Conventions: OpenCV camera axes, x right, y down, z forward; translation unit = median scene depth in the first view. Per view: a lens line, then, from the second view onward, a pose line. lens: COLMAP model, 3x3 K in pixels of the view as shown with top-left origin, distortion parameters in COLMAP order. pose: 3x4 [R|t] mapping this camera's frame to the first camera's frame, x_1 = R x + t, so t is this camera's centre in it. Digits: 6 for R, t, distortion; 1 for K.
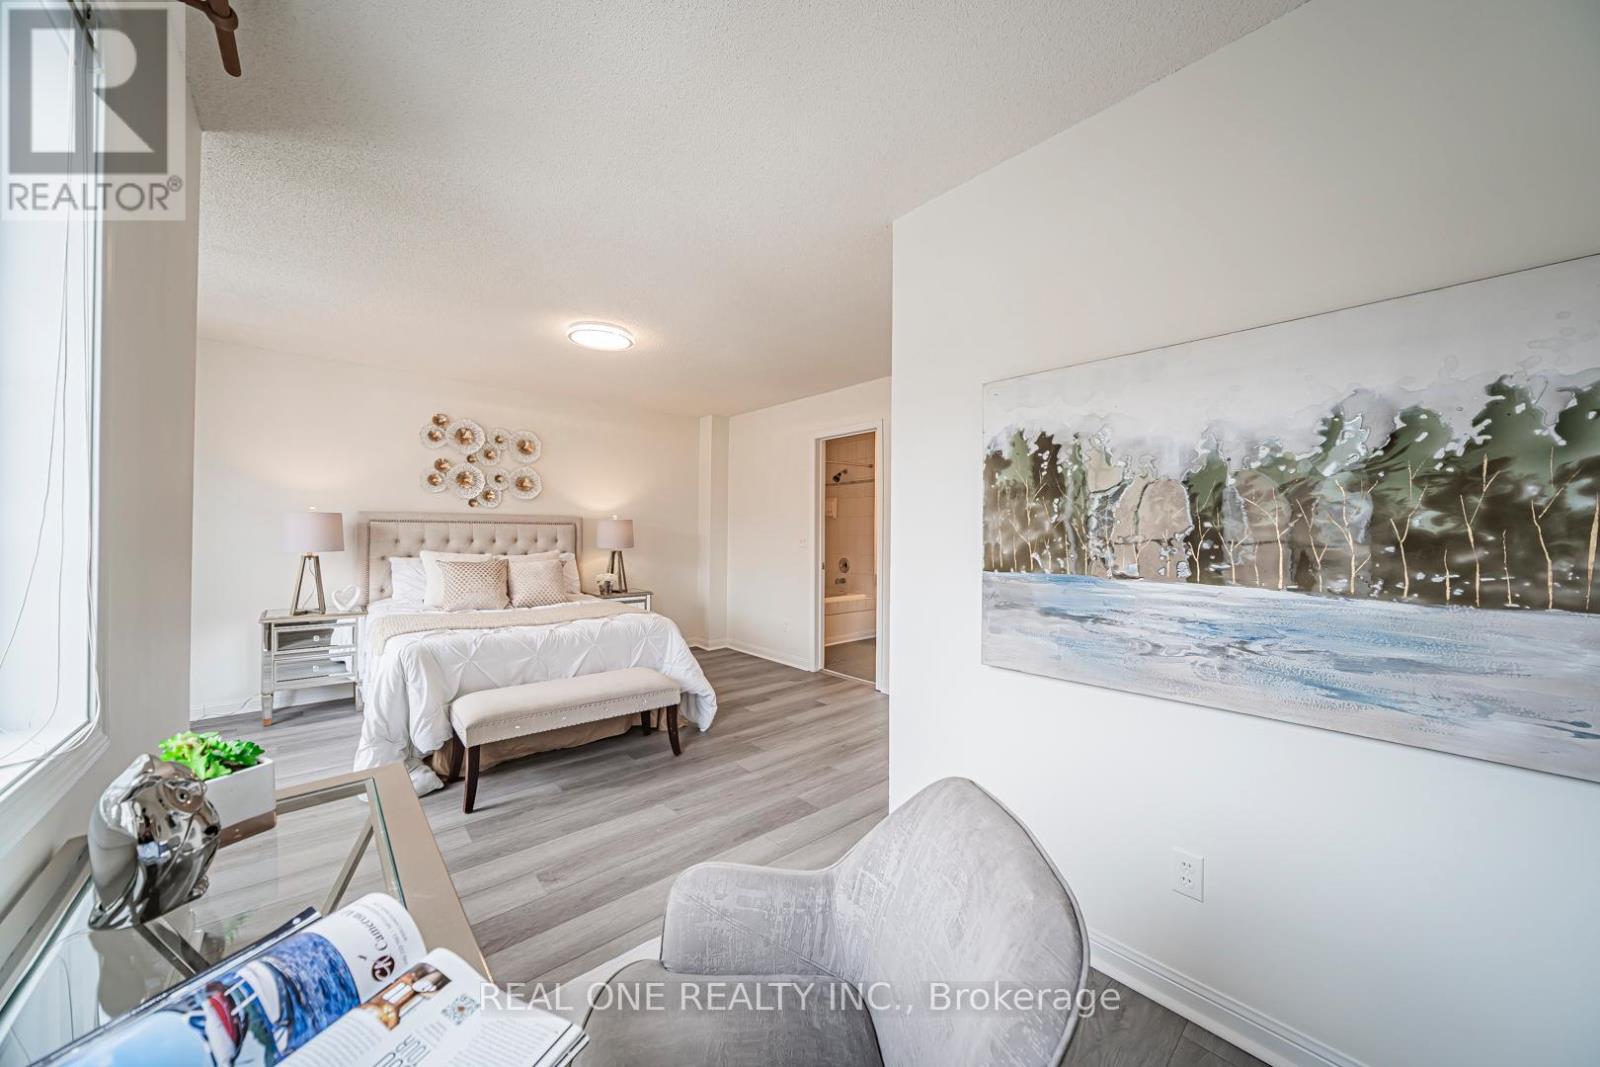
lens RADIAL K [[560.8, 0, 795.2], [0, 560.8, 535.6], [0, 0, 1]] dist [-0.023548, 0.006018]
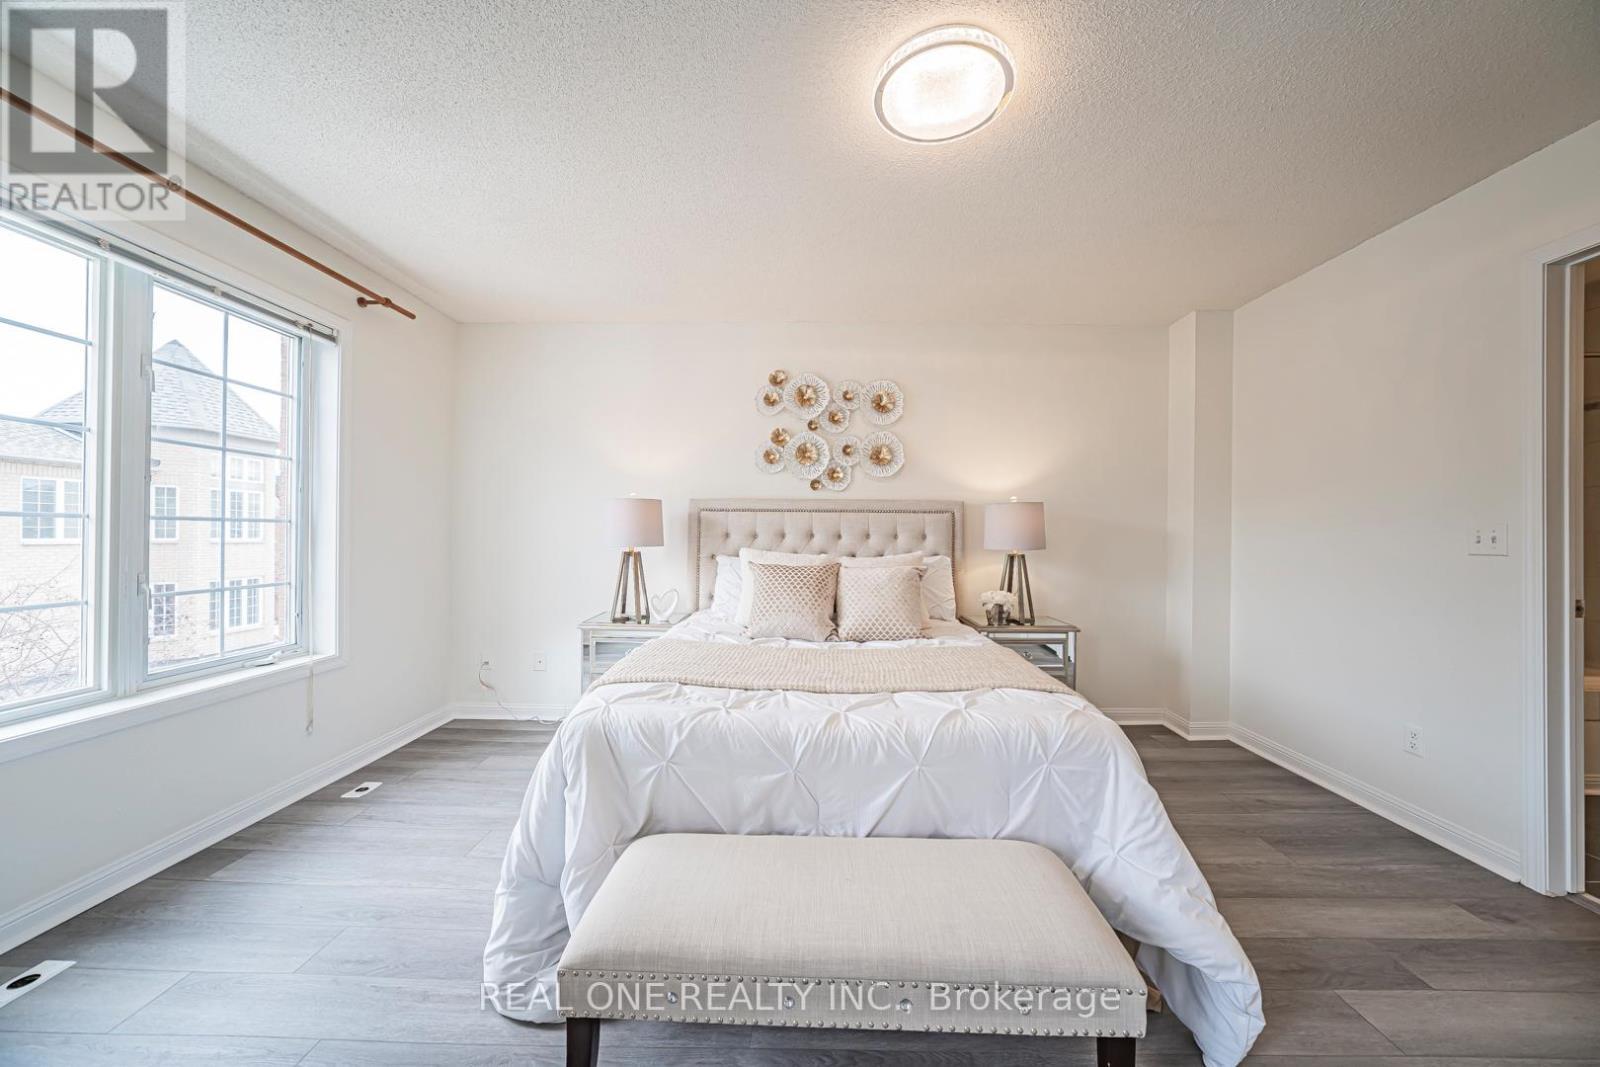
lens RADIAL K [[560.8, 0, 803.1], [0, 560.8, 533.9], [0, 0, 1]] dist [-0.023548, 0.006018]
pose [[0.746723, -0.002415, -0.665131, -0.098221], [-0.004995, 0.999945, -0.009239, 0.012938], [0.665116, 0.010222, 0.746670, 0.437769]]
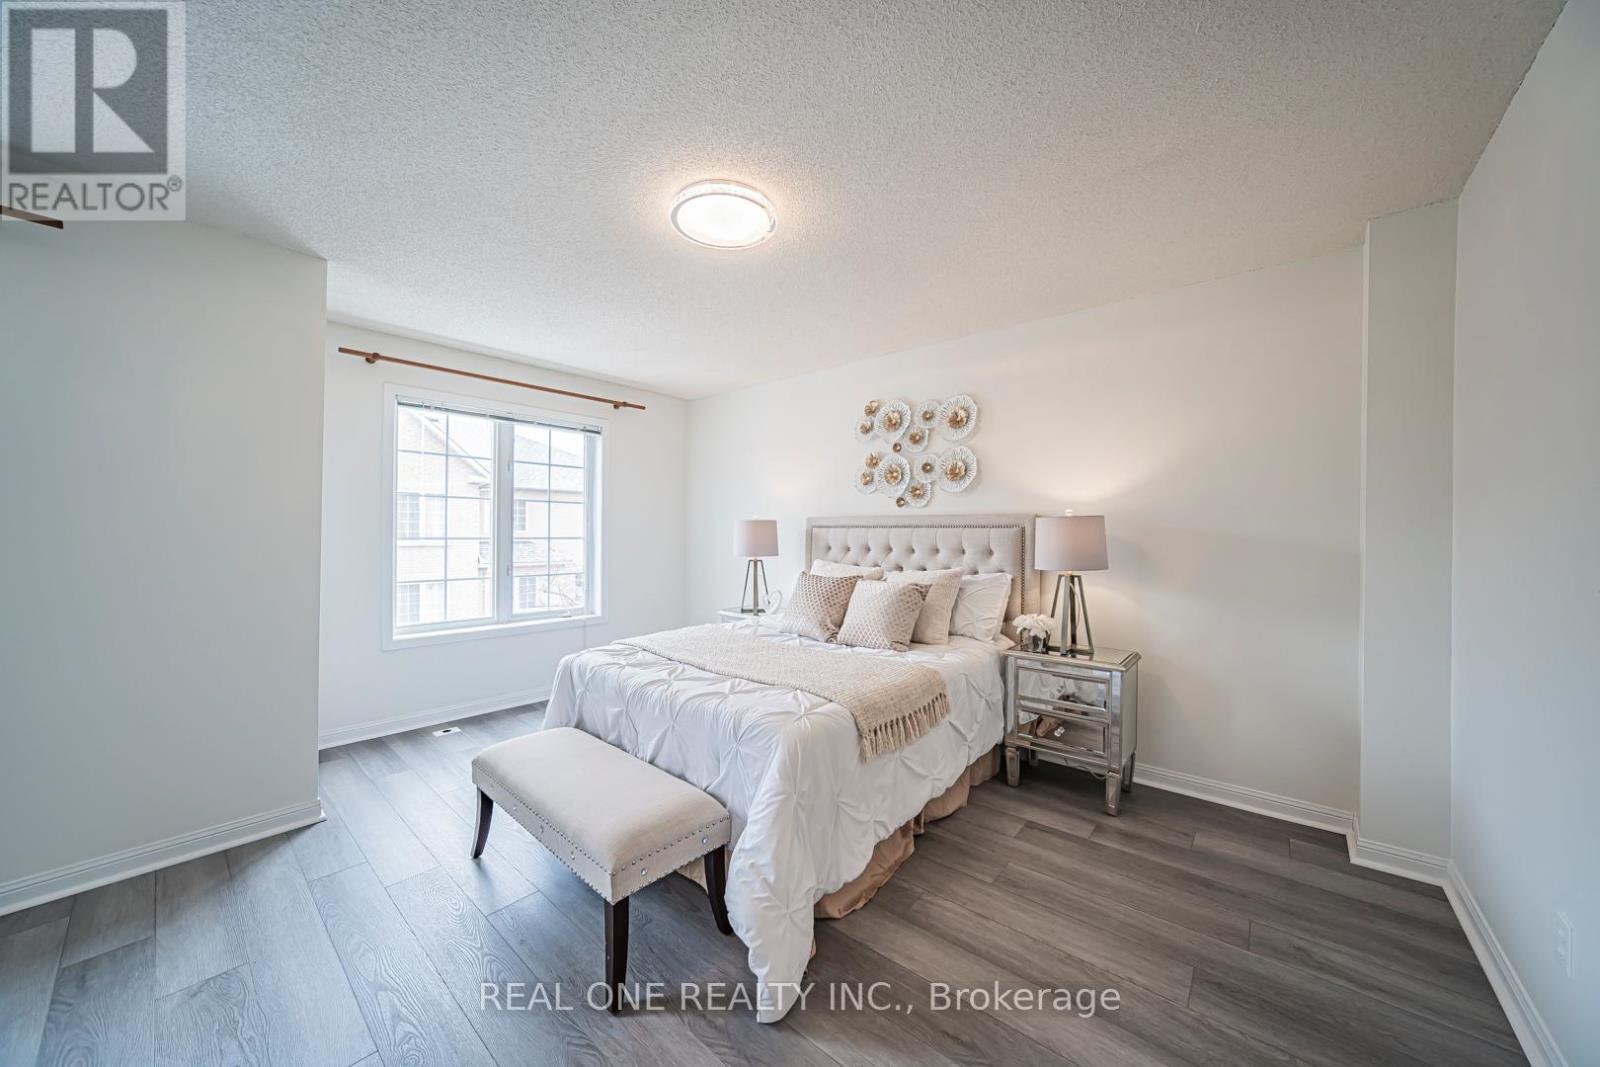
lens RADIAL K [[560.8, 0, 798.6], [0, 560.8, 529.5], [0, 0, 1]] dist [-0.023548, 0.006018]
pose [[0.145280, -0.012649, -0.989310, 0.192912], [-0.010002, 0.999848, -0.014253, -0.007258], [0.989340, 0.011966, 0.145132, 0.744712]]
